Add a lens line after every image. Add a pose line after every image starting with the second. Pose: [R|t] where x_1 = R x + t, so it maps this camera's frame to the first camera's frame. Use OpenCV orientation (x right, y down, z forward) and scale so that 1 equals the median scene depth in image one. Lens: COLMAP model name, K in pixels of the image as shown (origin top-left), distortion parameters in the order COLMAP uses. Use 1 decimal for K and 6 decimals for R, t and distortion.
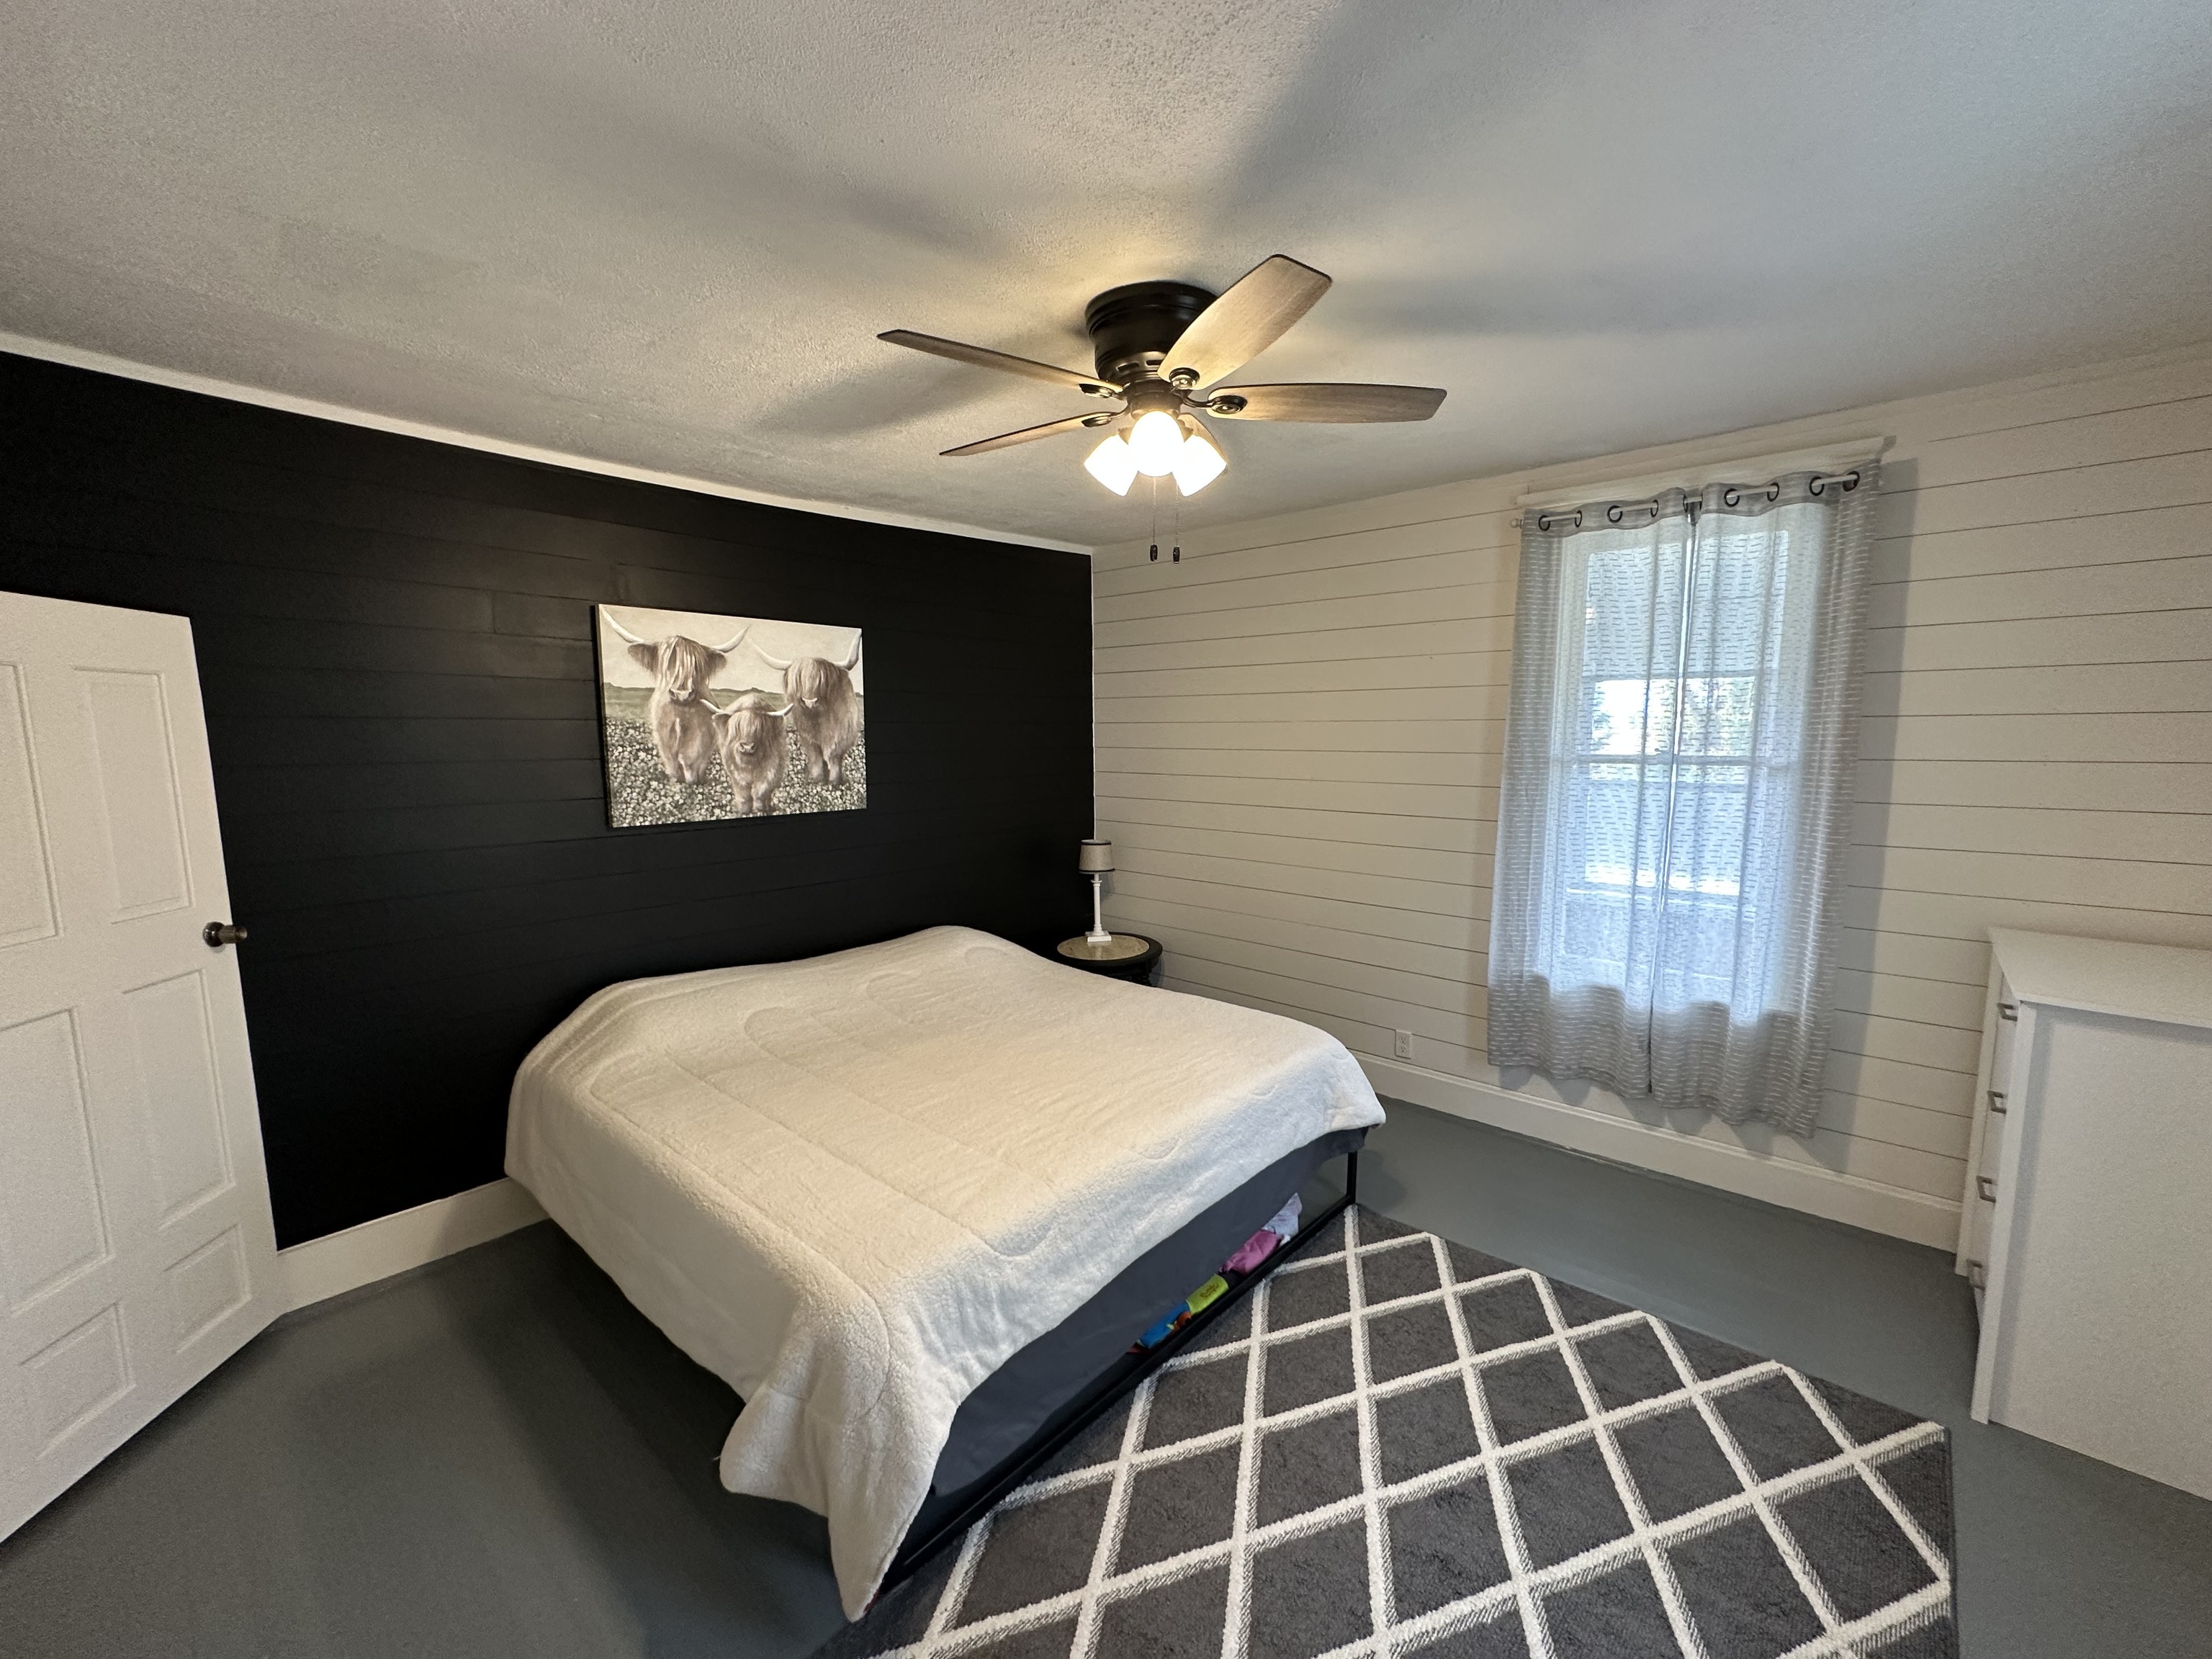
lens RADIAL K [[887.0, 0, 1106.0], [0, 887.0, 829.5], [0, 0, 1]] dist [-0.007871, 0.000271]
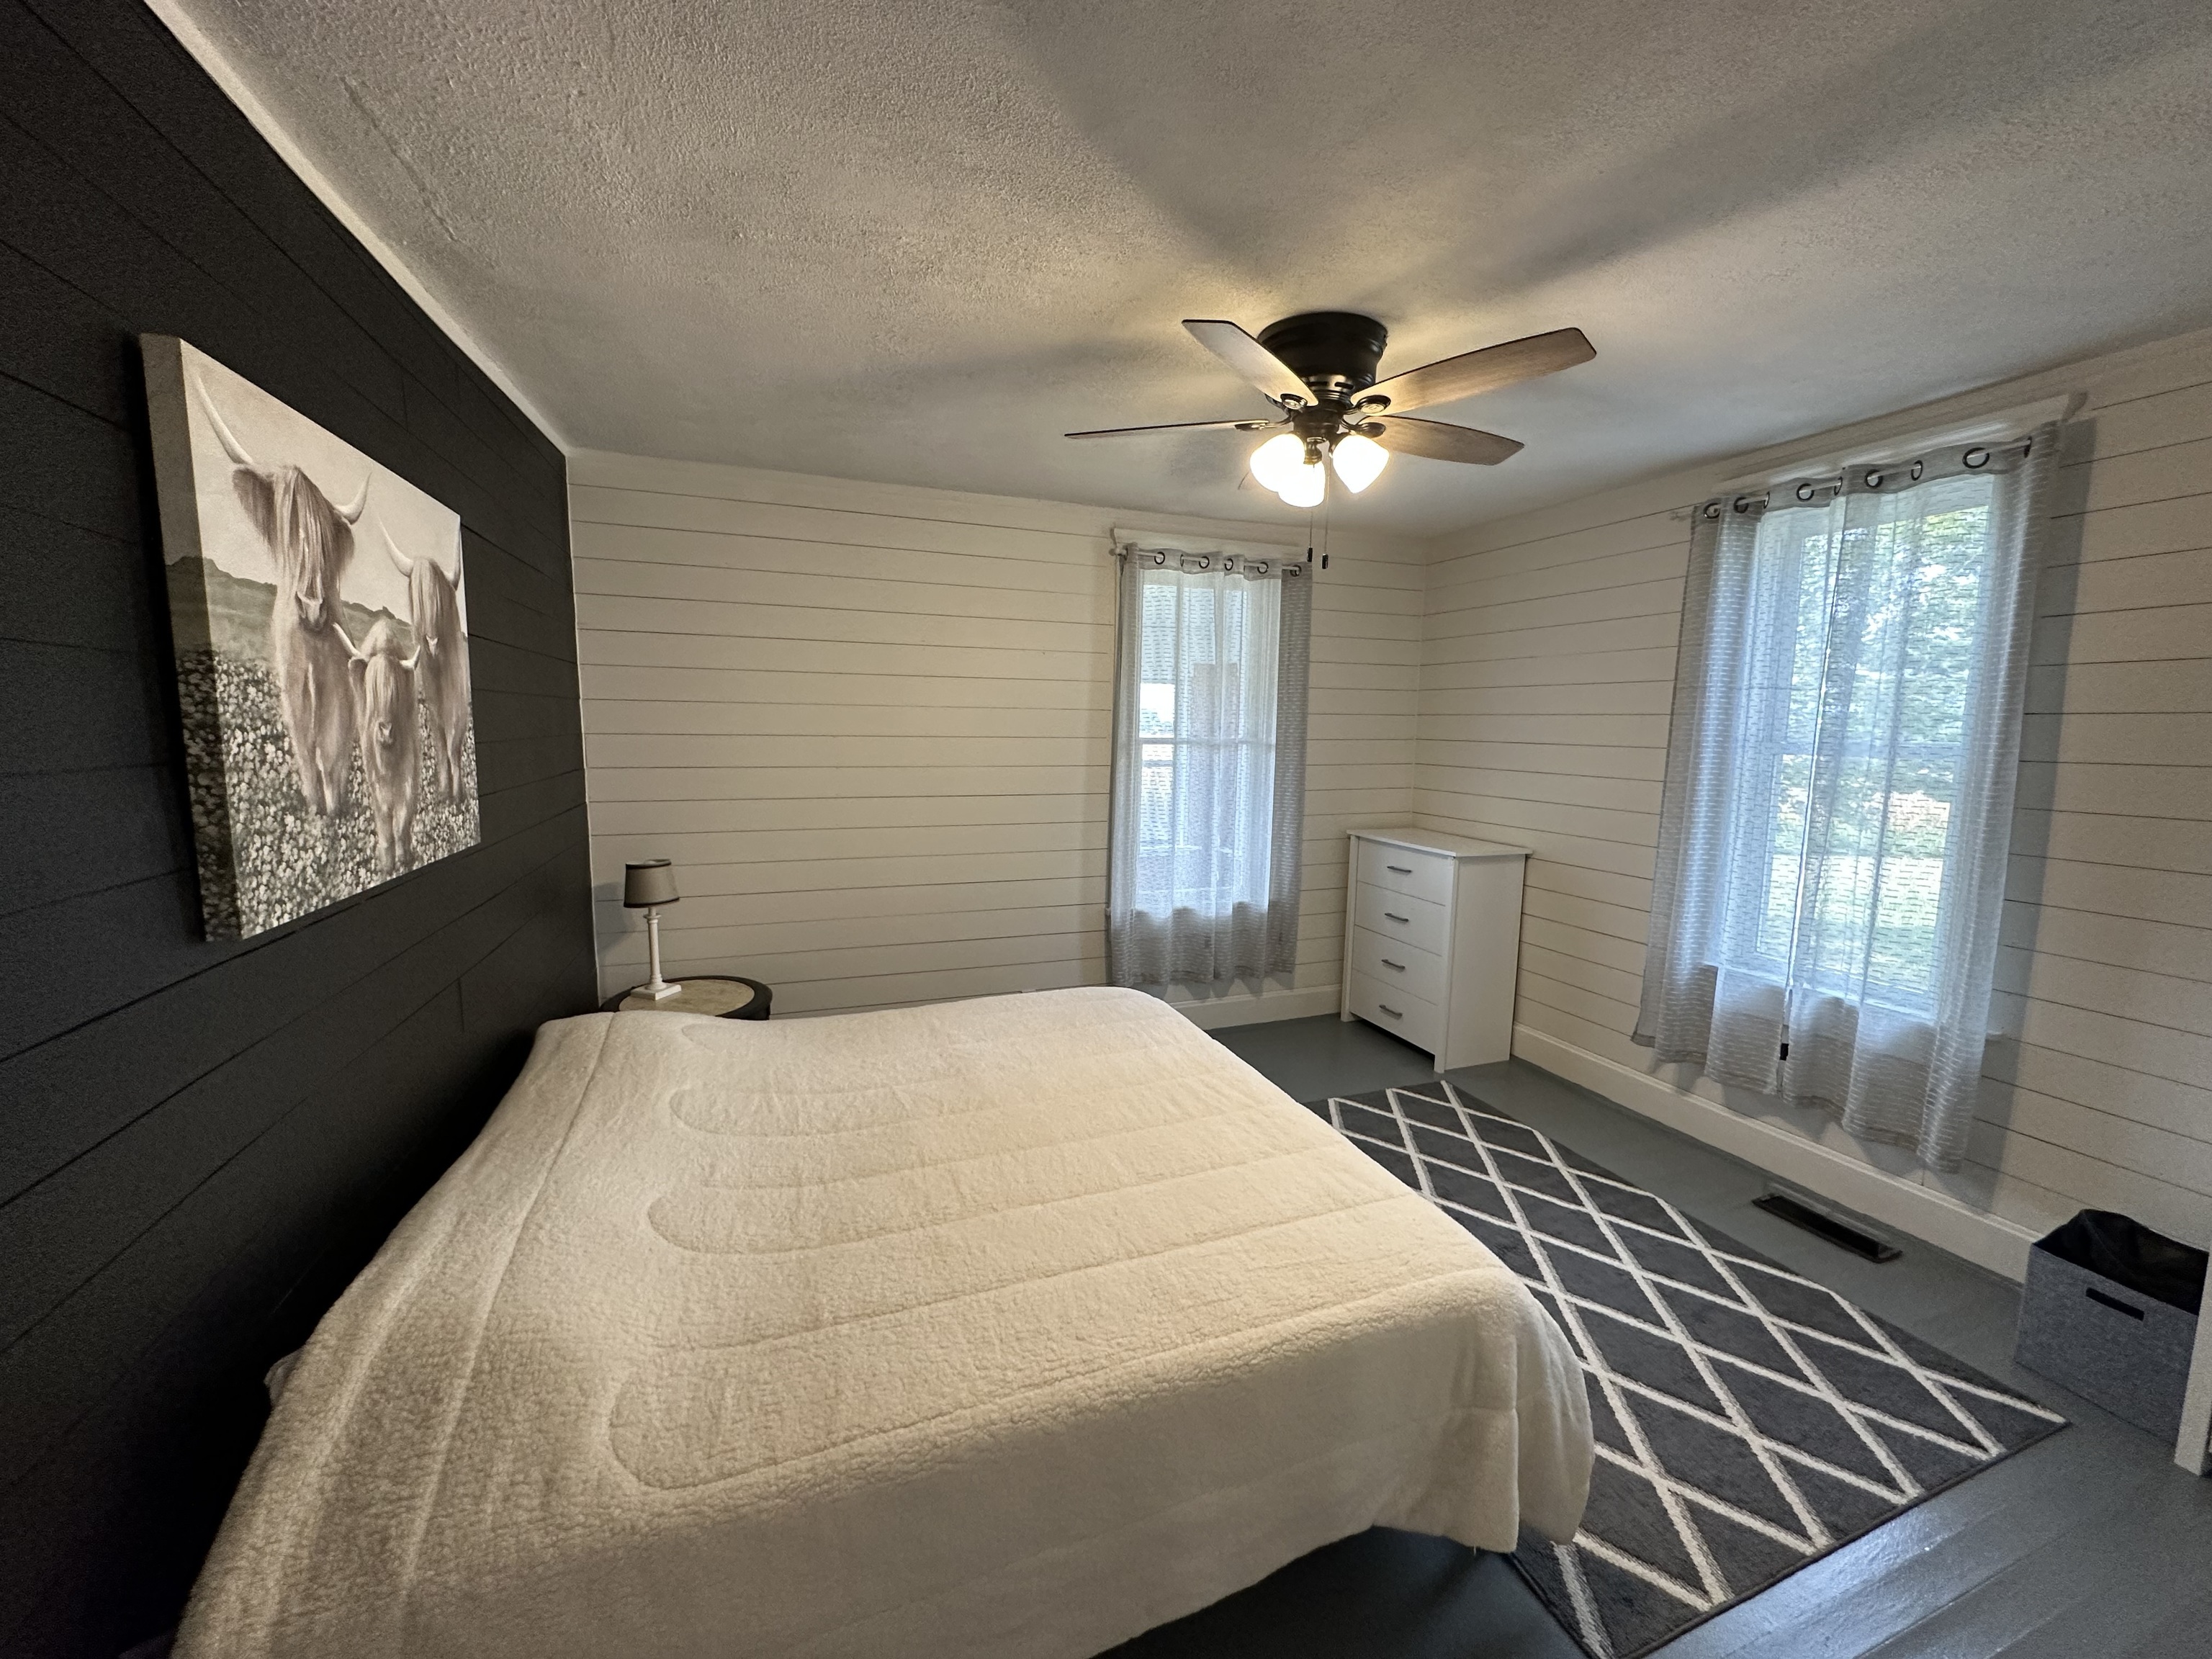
lens RADIAL K [[887.0, 0, 1106.0], [0, 887.0, 829.5], [0, 0, 1]] dist [-0.007871, 0.000271]
pose [[0.457444, -0.096428, 0.883995, -0.699107], [0.084534, 0.994317, 0.064719, -0.042070], [-0.885212, 0.045122, 0.462995, 0.474912]]
